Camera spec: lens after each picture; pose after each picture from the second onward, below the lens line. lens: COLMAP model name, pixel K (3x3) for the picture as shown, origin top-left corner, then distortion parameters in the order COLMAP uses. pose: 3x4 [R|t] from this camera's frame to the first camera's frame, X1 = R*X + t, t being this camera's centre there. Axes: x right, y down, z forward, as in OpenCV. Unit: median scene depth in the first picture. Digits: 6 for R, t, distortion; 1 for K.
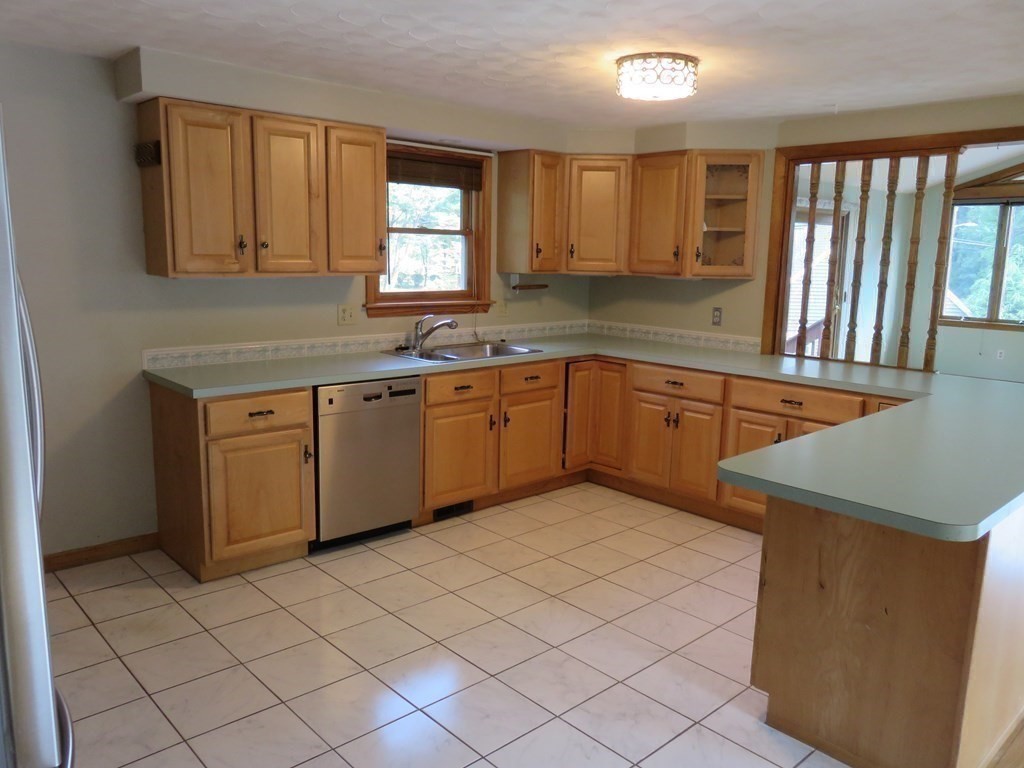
lens RADIAL K [[769.6, 0, 512.0], [0, 769.6, 383.6], [0, 0, 1]] dist [-0.018102, -0.005382]
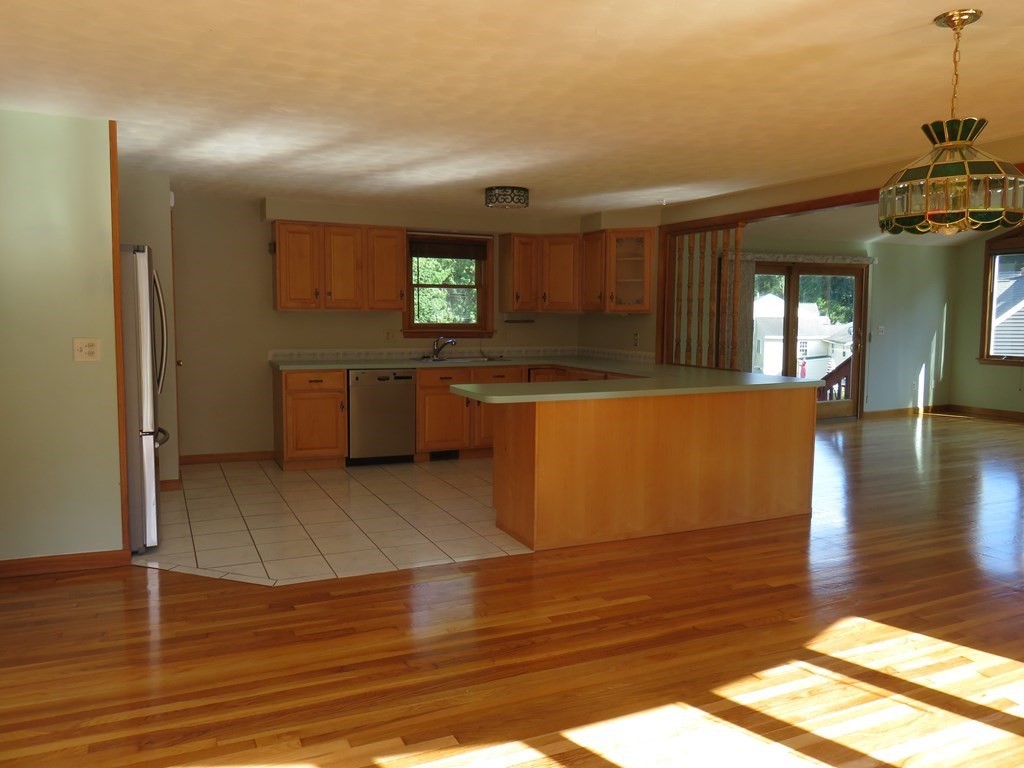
lens RADIAL K [[769.6, 0, 516.1], [0, 769.6, 383.3], [0, 0, 1]] dist [-0.018102, -0.005382]
pose [[0.953169, 0.016486, -0.301989, 0.545663], [-0.041286, 0.996259, -0.075924, 0.127711], [0.299607, 0.084836, 0.950283, -0.496486]]
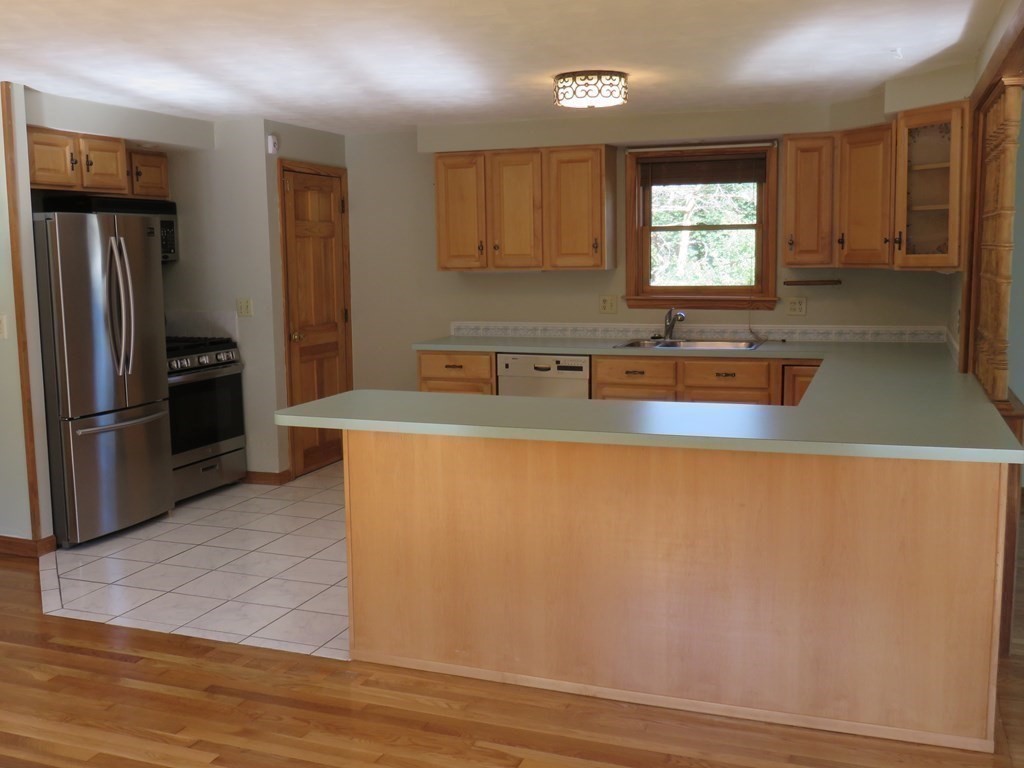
lens RADIAL K [[1021.0, 0, 501.3], [0, 1021.0, 382.2], [0, 0, 1]] dist [-0.009386, 0.000000]
pose [[0.443305, 0.088374, -0.892004, 1.064445], [-0.127284, 0.991250, 0.034950, -0.007284], [0.887288, 0.098044, 0.450675, 0.176580]]
